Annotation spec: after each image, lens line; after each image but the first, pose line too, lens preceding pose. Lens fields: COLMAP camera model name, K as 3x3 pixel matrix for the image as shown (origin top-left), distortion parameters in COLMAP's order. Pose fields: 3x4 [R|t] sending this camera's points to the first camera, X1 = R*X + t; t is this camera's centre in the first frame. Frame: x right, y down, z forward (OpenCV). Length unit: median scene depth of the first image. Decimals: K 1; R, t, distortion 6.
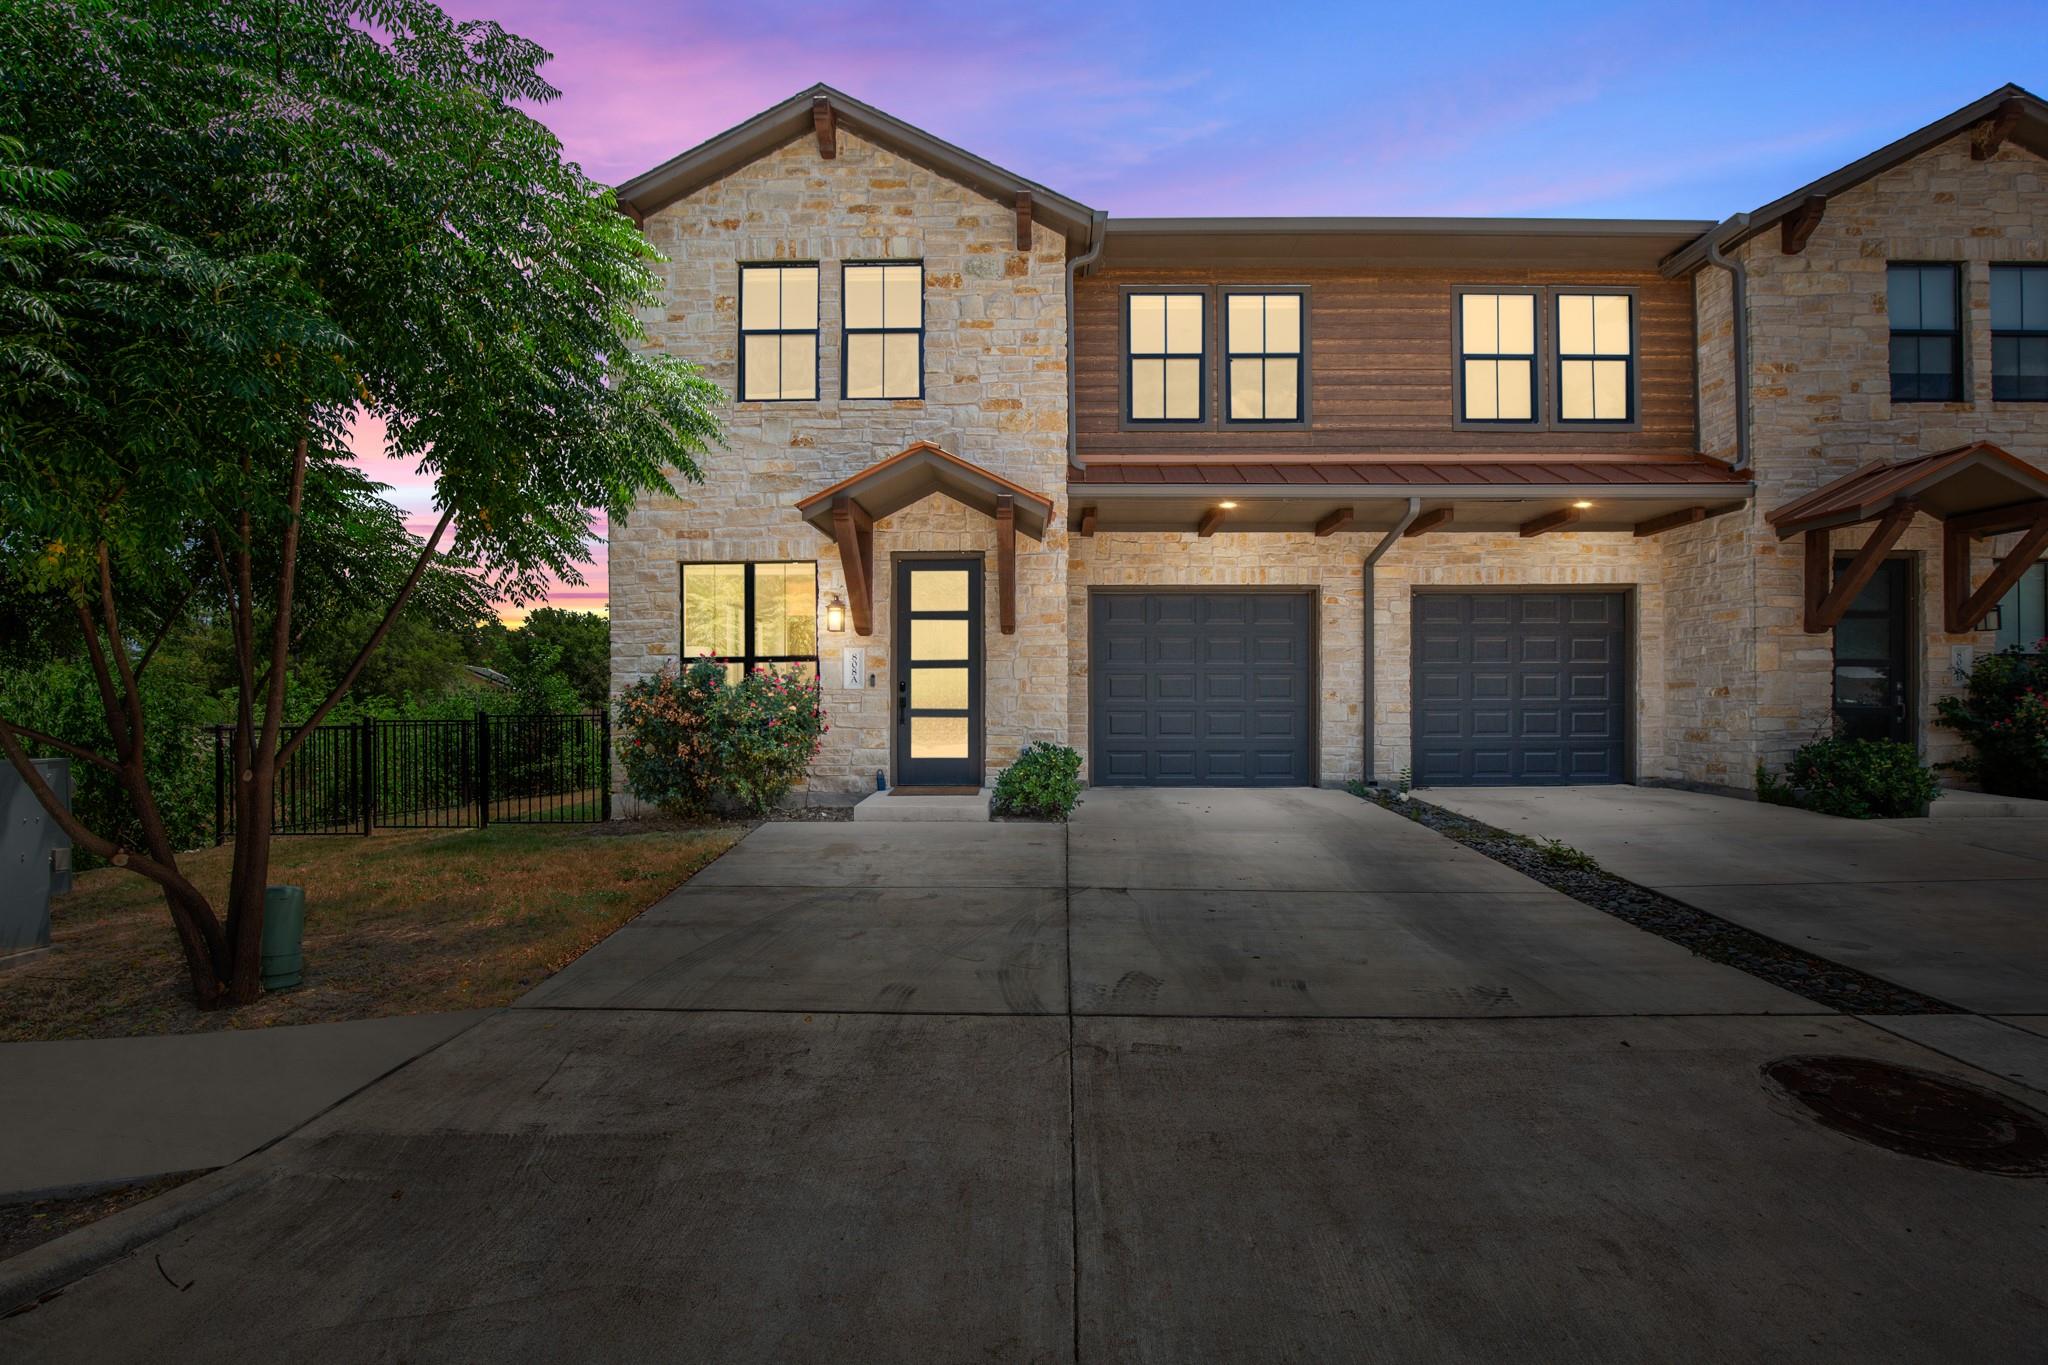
lens RADIAL K [[929.8, 0, 1012.9], [0, 929.8, 682.8], [0, 0, 1]] dist [-0.016470, 0.001671]
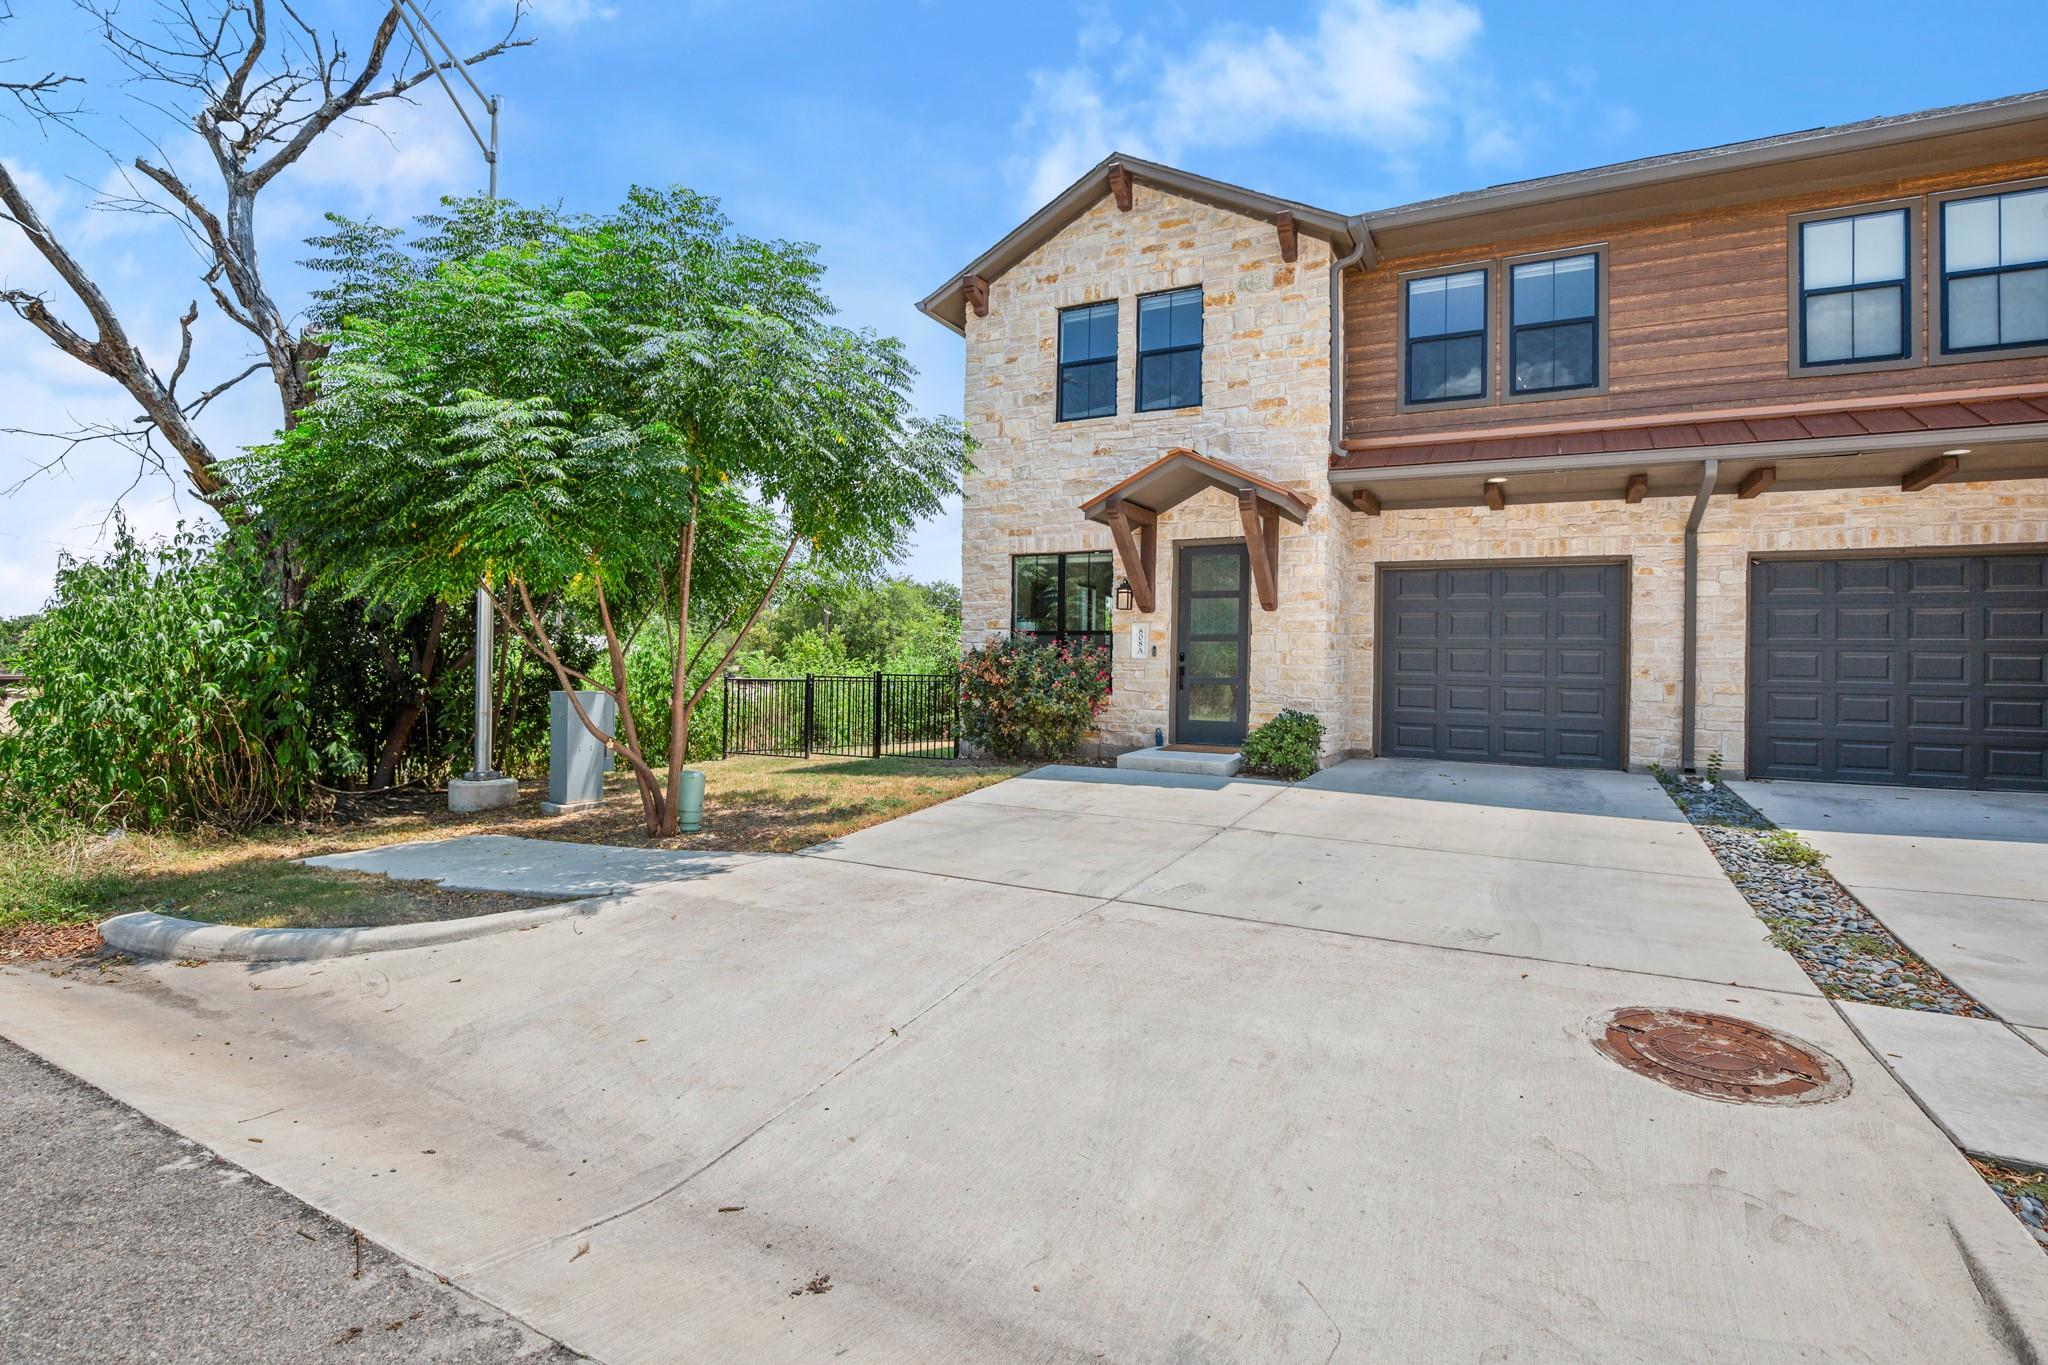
lens RADIAL K [[929.8, 0, 1039.0], [0, 929.8, 635.1], [0, 0, 1]] dist [-0.016470, 0.001671]
pose [[0.899571, 0.004456, -0.436752, 0.222595], [-0.012866, 0.999784, -0.016300, -0.002089], [0.436585, 0.020283, 0.899434, -0.108150]]
